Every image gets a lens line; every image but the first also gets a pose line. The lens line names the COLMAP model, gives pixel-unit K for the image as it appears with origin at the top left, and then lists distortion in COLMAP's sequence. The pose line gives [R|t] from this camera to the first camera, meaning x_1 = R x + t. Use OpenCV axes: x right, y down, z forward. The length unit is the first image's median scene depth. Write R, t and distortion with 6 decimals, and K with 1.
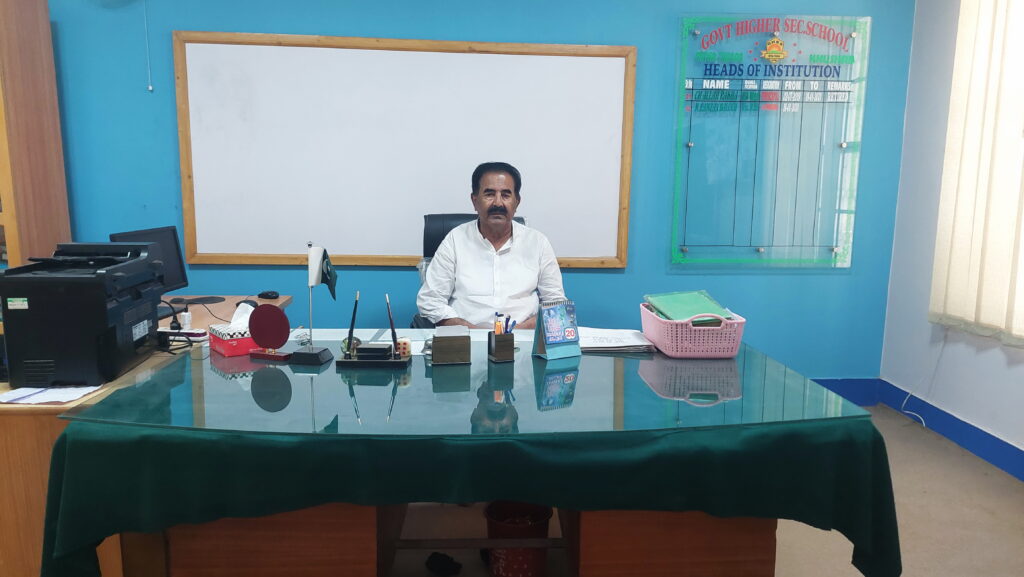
lens RADIAL K [[721.6, 0, 518.0], [0, 721.6, 288.3], [0, 0, 1]] dist [0.113680, -0.154781]
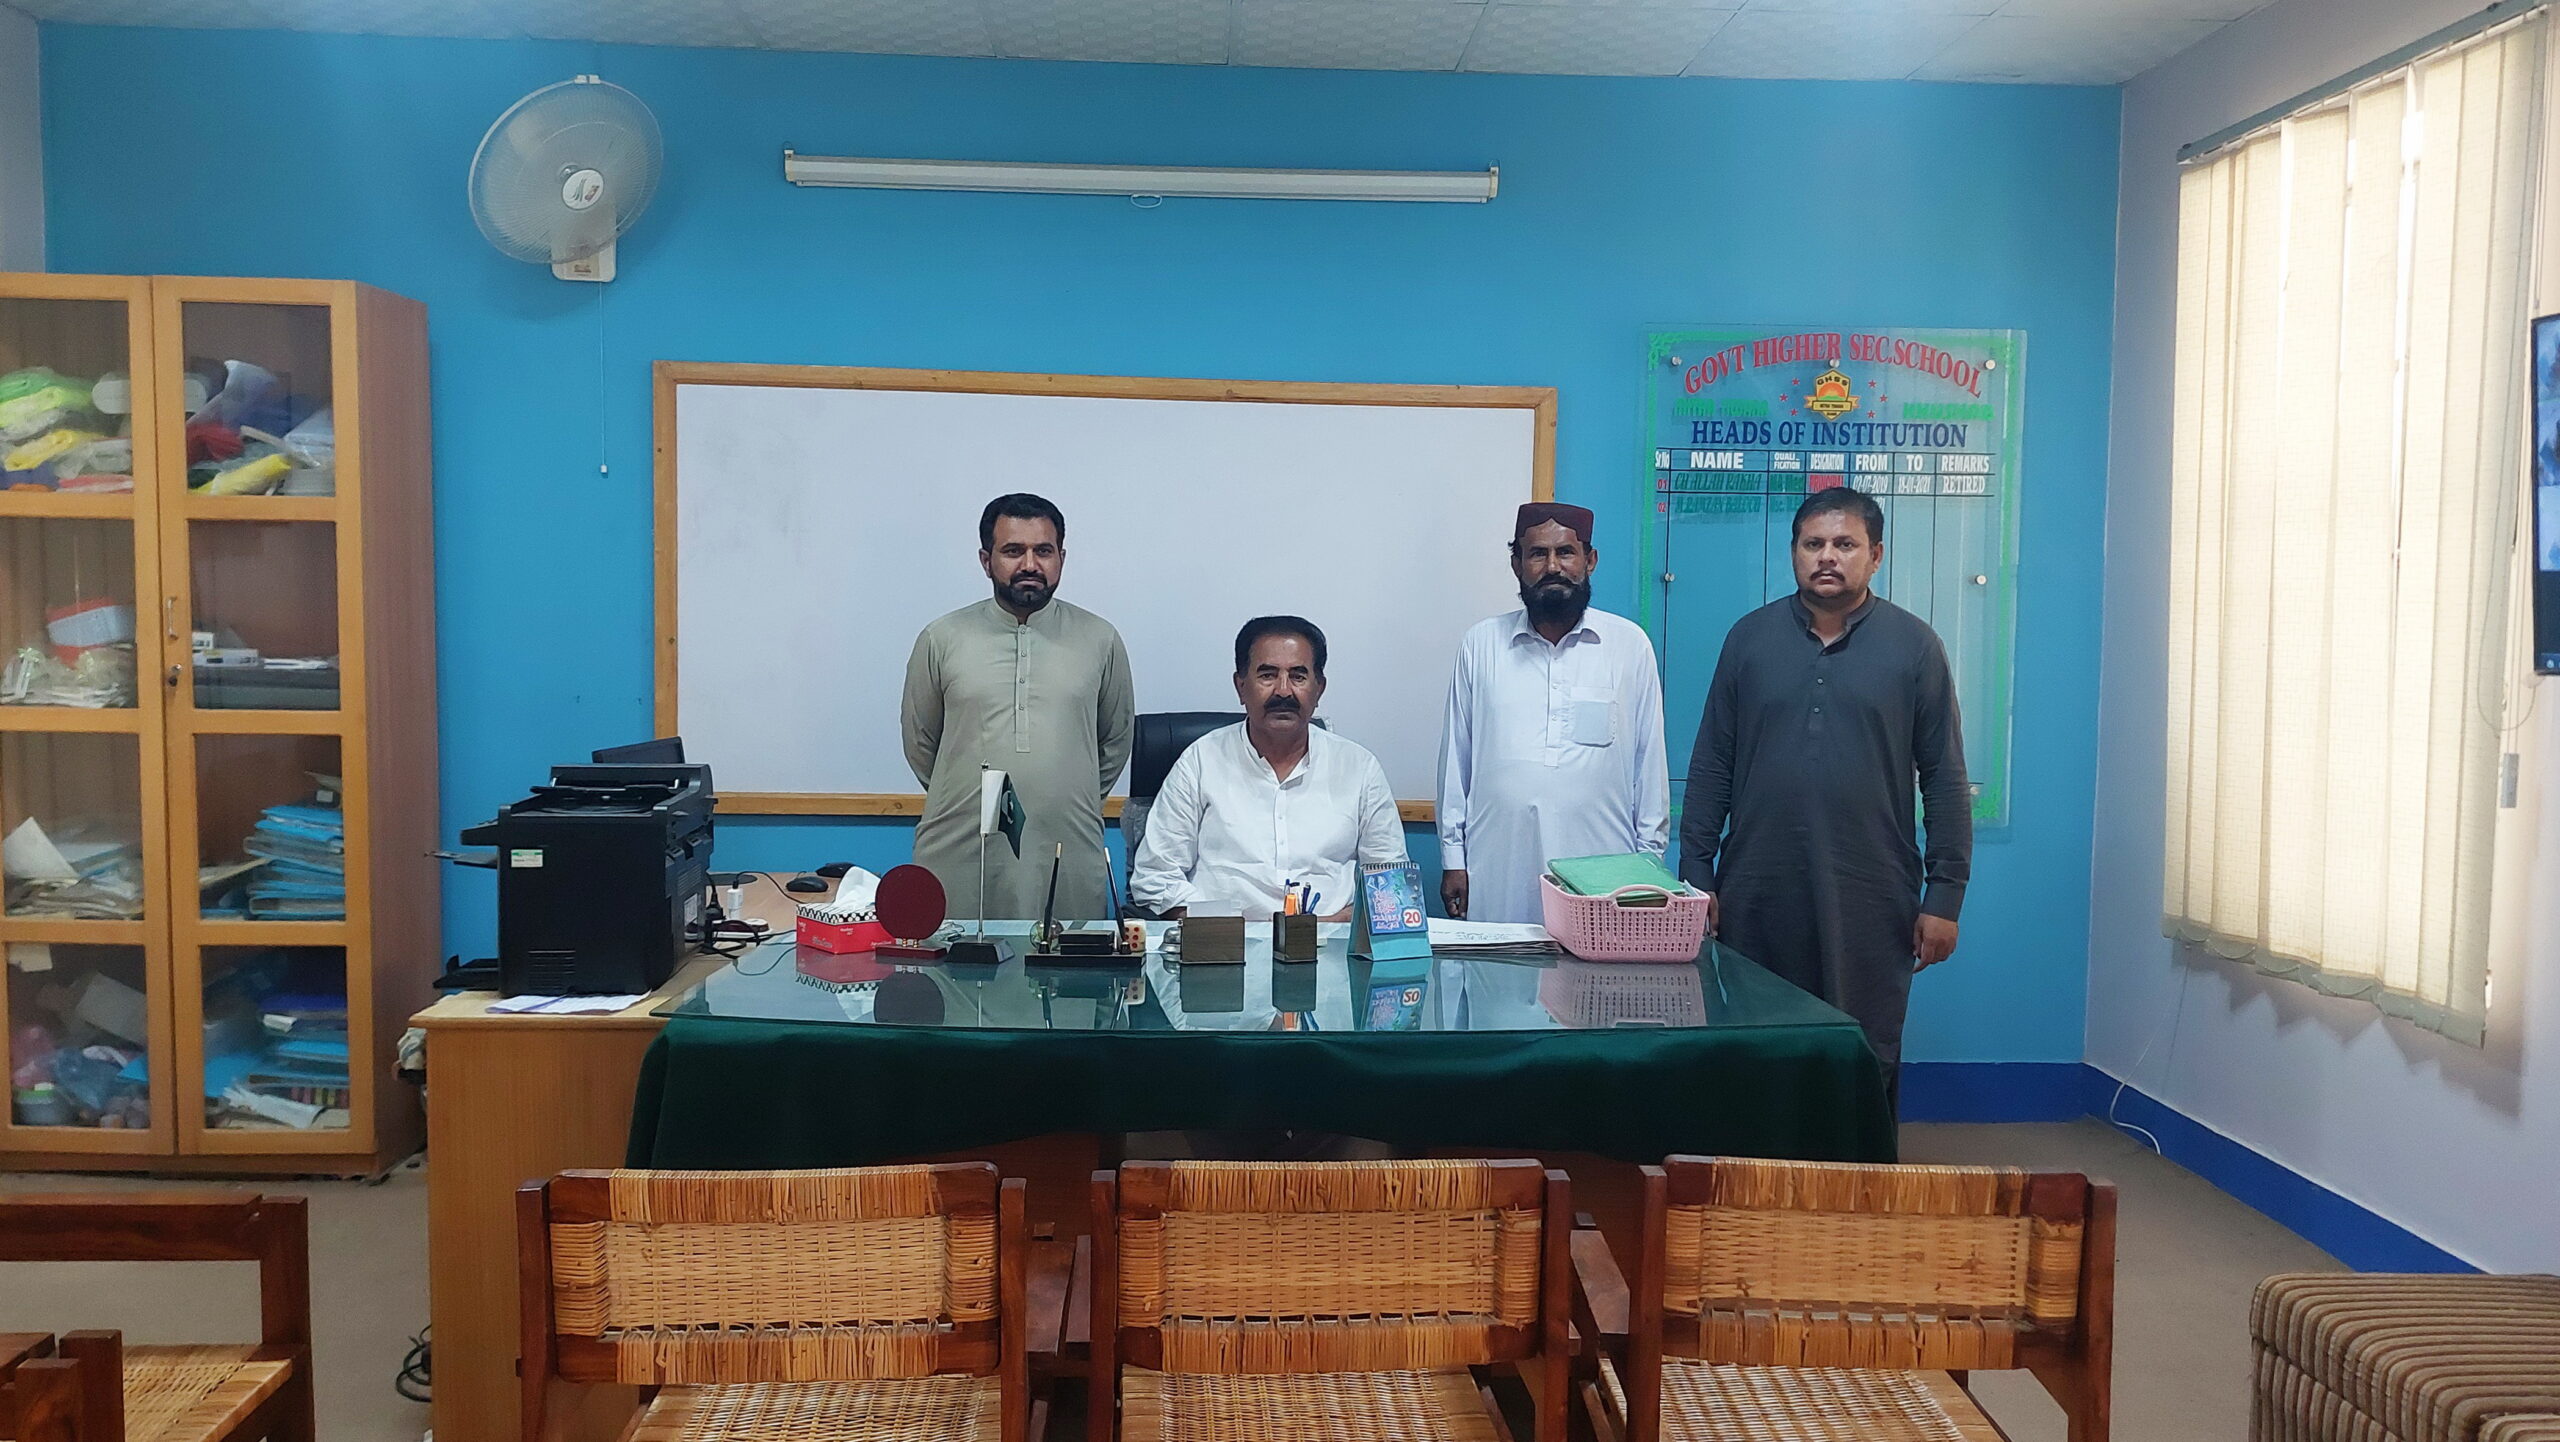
lens RADIAL K [[1804.0, 0, 1295.0], [0, 1804.0, 720.4], [0, 0, 1]] dist [0.113680, -0.154781]
pose [[0.999906, 0.003076, -0.013386, -0.002098], [-0.004359, 0.995281, -0.096935, 0.022887], [0.013025, 0.096984, 0.995201, -0.243095]]
